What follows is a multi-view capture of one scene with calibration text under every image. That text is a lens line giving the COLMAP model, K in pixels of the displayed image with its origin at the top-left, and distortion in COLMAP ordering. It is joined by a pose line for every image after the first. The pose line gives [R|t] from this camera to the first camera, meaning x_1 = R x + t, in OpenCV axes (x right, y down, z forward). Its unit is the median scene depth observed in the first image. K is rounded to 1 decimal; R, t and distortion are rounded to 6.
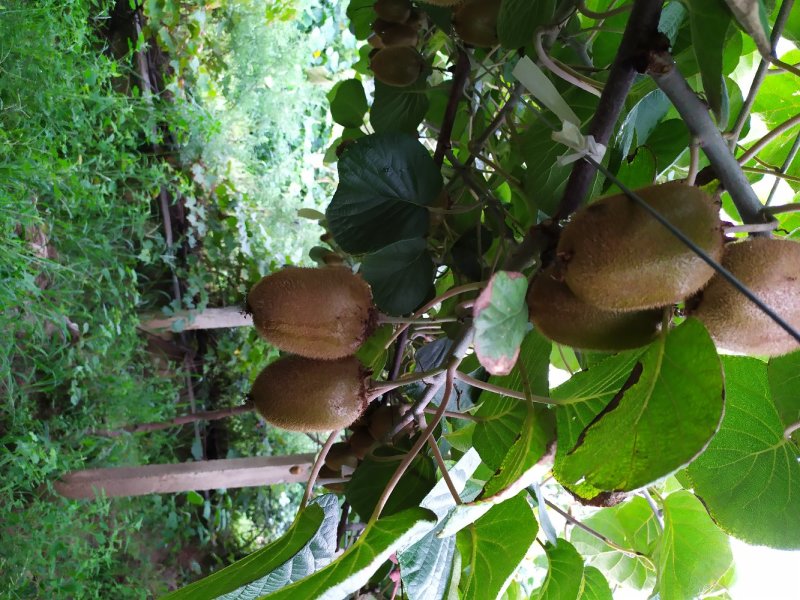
lens RADIAL K [[592.4, 0, 399.5], [0, 592.4, 299.6], [0, 0, 1]] dist [0.006793, -0.016953]
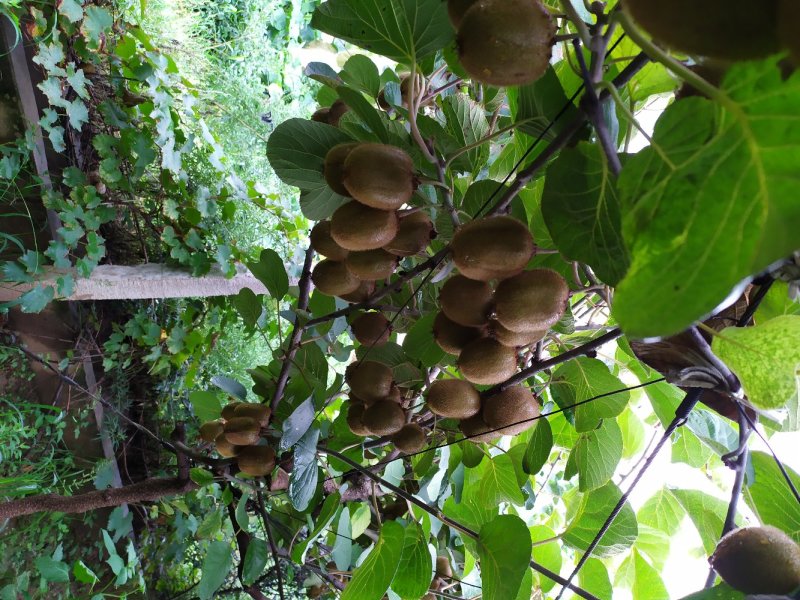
lens RADIAL K [[592.4, 0, 400.6], [0, 592.4, 299.9], [0, 0, 1]] dist [0.006793, -0.016953]
pose [[0.997879, 0.053605, 0.036928, -0.062684], [-0.056997, 0.993559, 0.097940, -0.025582], [-0.031440, -0.099837, 0.994507, 0.436612]]
